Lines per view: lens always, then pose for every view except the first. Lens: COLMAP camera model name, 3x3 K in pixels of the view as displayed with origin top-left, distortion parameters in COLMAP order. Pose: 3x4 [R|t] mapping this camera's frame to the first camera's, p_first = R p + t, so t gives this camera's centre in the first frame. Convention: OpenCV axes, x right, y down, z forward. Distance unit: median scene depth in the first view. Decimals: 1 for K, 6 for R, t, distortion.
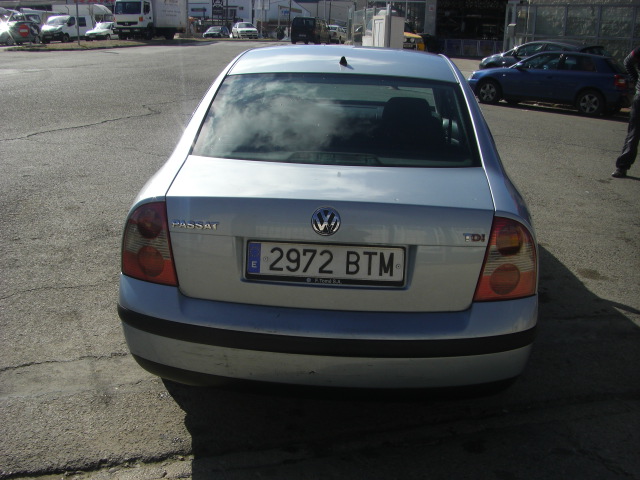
lens RADIAL K [[711.6, 0, 291.3], [0, 711.6, 278.0], [0, 0, 1]] dist [-0.150487, 0.039358]
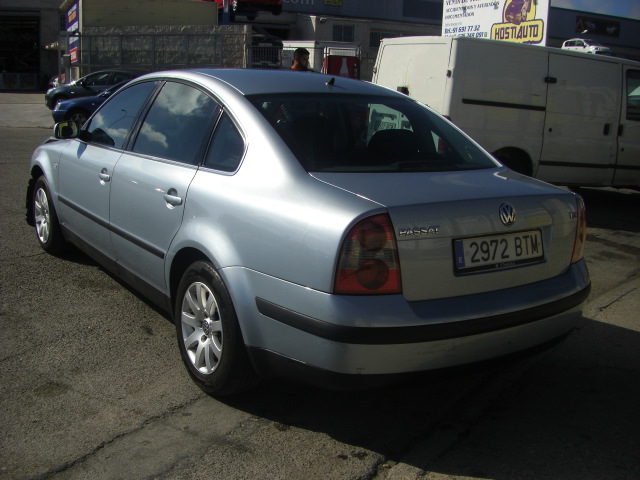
lens RADIAL K [[711.6, 0, 291.3], [0, 711.6, 278.0], [0, 0, 1]] dist [-0.150487, 0.039358]
pose [[0.775586, -0.155963, 0.611672, -0.945572], [0.182110, 0.983080, 0.019753, -0.061851], [-0.604403, 0.096071, 0.790865, 0.287018]]
